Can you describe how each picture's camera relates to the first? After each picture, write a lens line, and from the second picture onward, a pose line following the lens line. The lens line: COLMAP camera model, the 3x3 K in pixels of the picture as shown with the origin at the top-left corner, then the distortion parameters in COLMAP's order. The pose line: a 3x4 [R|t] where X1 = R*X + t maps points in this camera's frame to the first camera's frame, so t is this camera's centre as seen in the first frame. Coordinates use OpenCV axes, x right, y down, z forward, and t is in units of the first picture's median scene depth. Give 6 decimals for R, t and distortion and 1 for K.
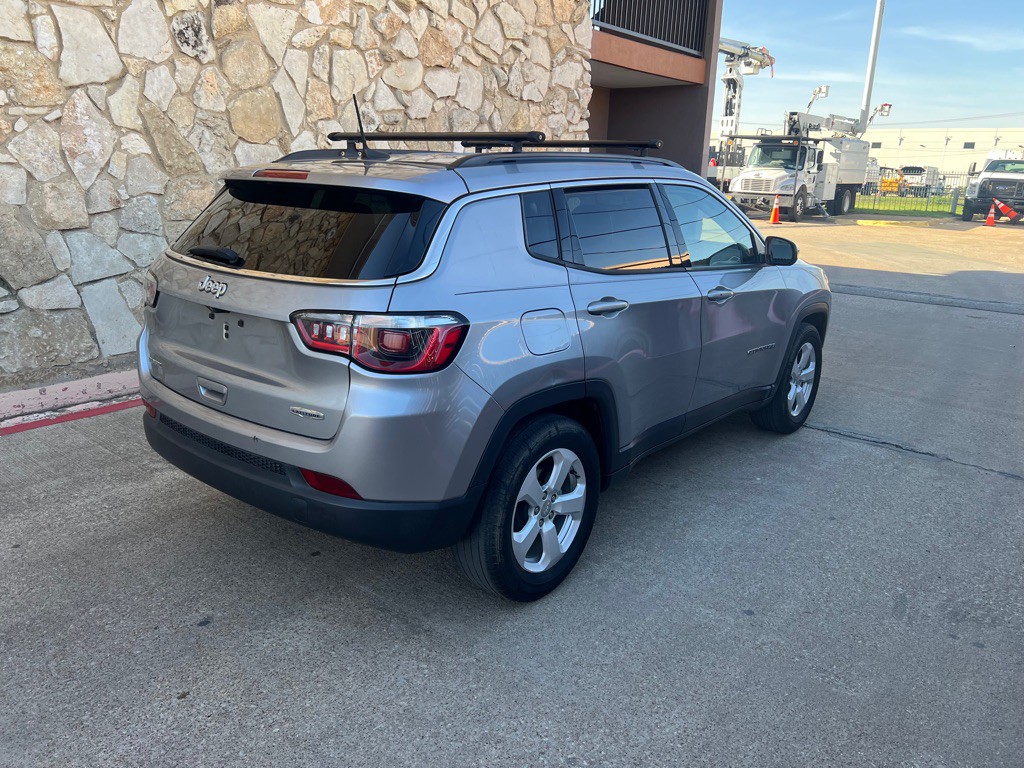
lens RADIAL K [[768.9, 0, 510.5], [0, 768.9, 375.0], [0, 0, 1]] dist [0.045903, -0.052594]
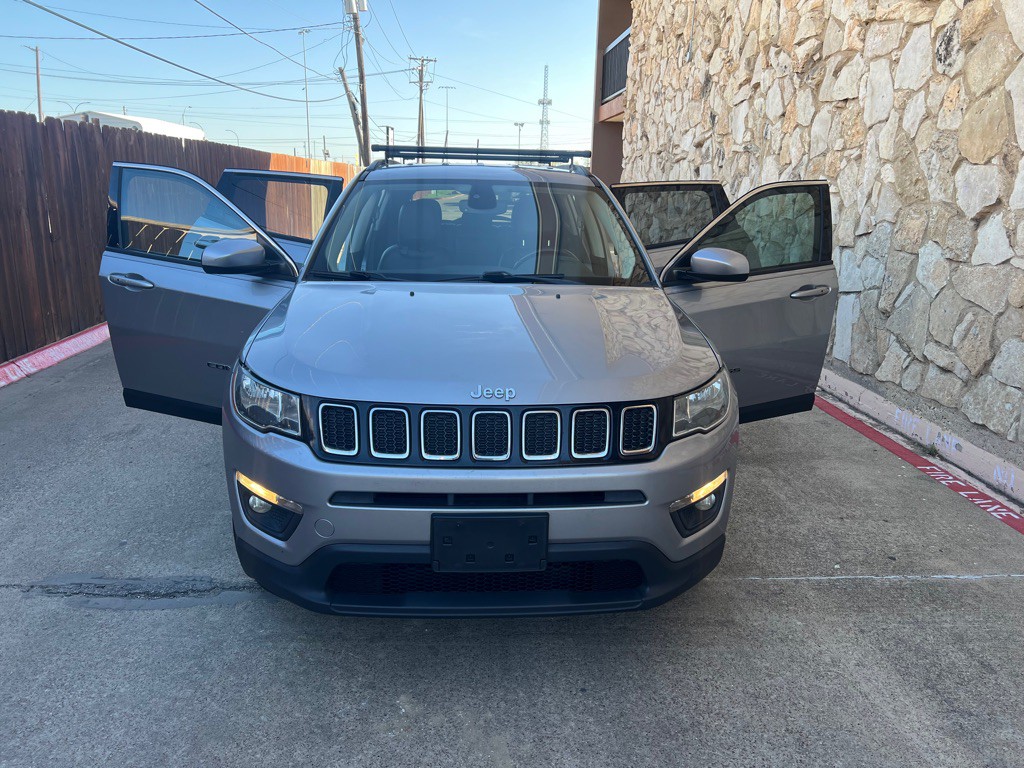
lens RADIAL K [[768.9, 0, 516.3], [0, 768.9, 379.6], [0, 0, 1]] dist [0.045903, -0.052594]
pose [[-0.730360, 0.123129, -0.671874, 0.613116], [-0.220595, 0.888395, 0.402607, -0.357272], [0.646462, 0.442259, -0.621686, 1.431890]]
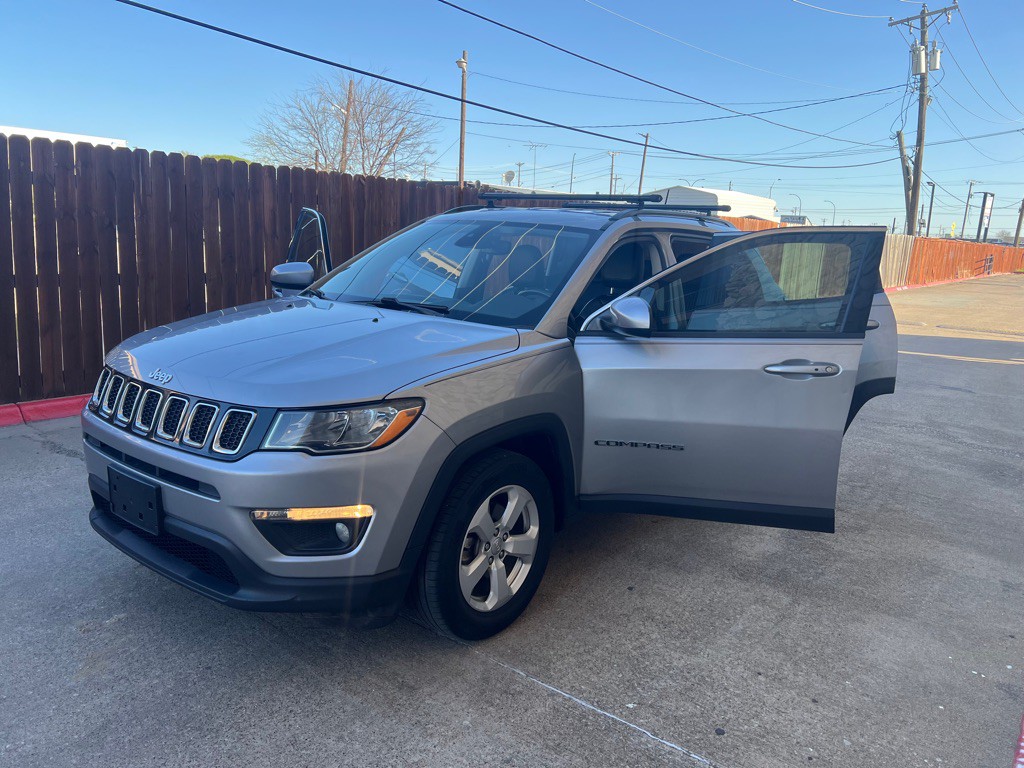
lens RADIAL K [[768.9, 0, 513.6], [0, 768.9, 376.4], [0, 0, 1]] dist [0.045903, -0.052594]
pose [[-0.996700, -0.070955, -0.039418, 0.115600], [-0.081039, 0.897341, 0.433834, -0.418984], [0.004589, 0.435597, -0.900130, 1.628321]]
